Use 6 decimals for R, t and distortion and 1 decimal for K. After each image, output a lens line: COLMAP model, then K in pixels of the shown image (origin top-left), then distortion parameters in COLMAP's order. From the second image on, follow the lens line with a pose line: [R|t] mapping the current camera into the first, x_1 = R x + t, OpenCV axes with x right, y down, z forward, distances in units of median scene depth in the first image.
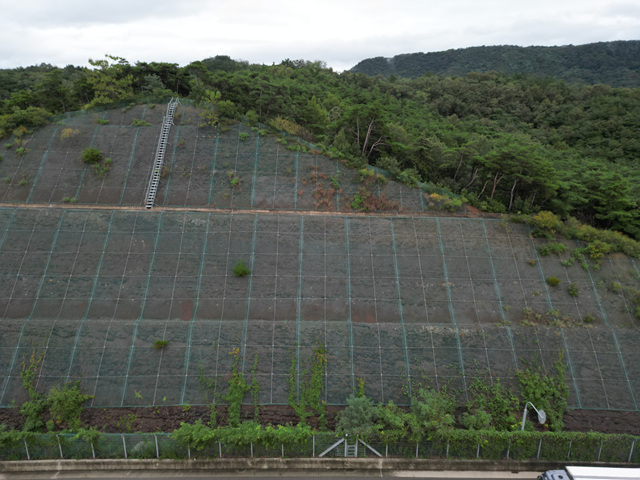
lens RADIAL K [[448.7, 0, 320.0], [0, 448.7, 240.0], [0, 0, 1]] dist [0.065061, -0.065211]
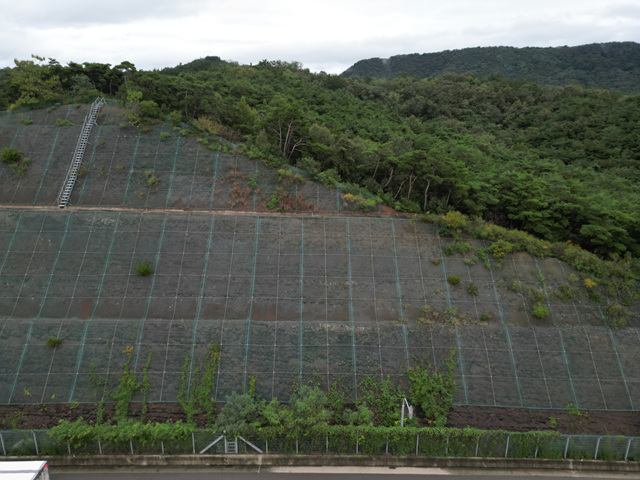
lens RADIAL K [[448.7, 0, 320.0], [0, 448.7, 240.0], [0, 0, 1]] dist [0.065061, -0.065211]
pose [[0.999998, 0.000914, 0.001751, 0.193037], [-0.000912, 0.999999, -0.001337, 0.002635], [-0.001752, 0.001335, 0.999998, -0.009934]]
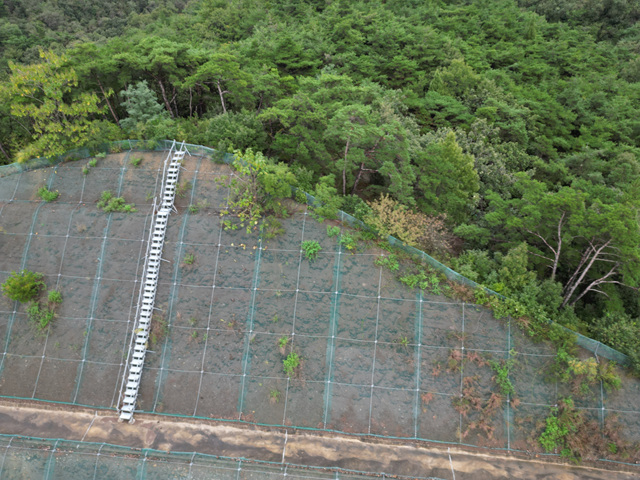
lens RADIAL K [[448.7, 0, 320.0], [0, 448.7, 240.0], [0, 0, 1]] dist [0.065061, -0.065211]
pose [[0.991147, 0.056257, -0.120258, -0.112071], [-0.022196, 0.963253, 0.267677, -0.408776], [0.130897, -0.262638, 0.955975, 0.595201]]
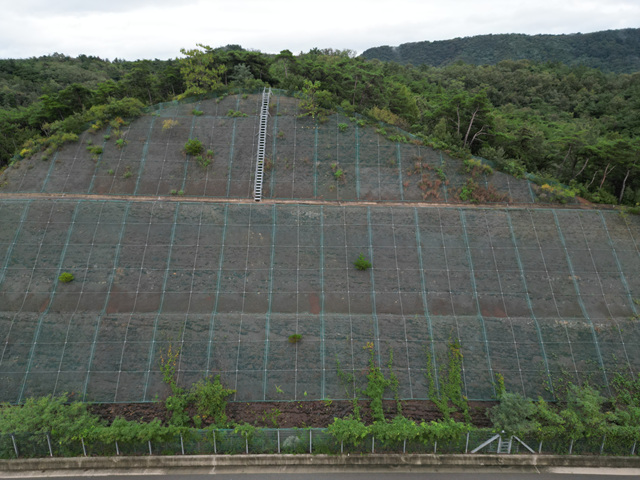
lens RADIAL K [[448.7, 0, 320.0], [0, 448.7, 240.0], [0, 0, 1]] dist [0.065061, -0.065211]
pose [[0.999997, -0.001758, -0.001803, -0.240450], [0.001795, 0.999790, 0.020413, -0.004052], [0.001767, -0.020417, 0.999790, 0.015287]]
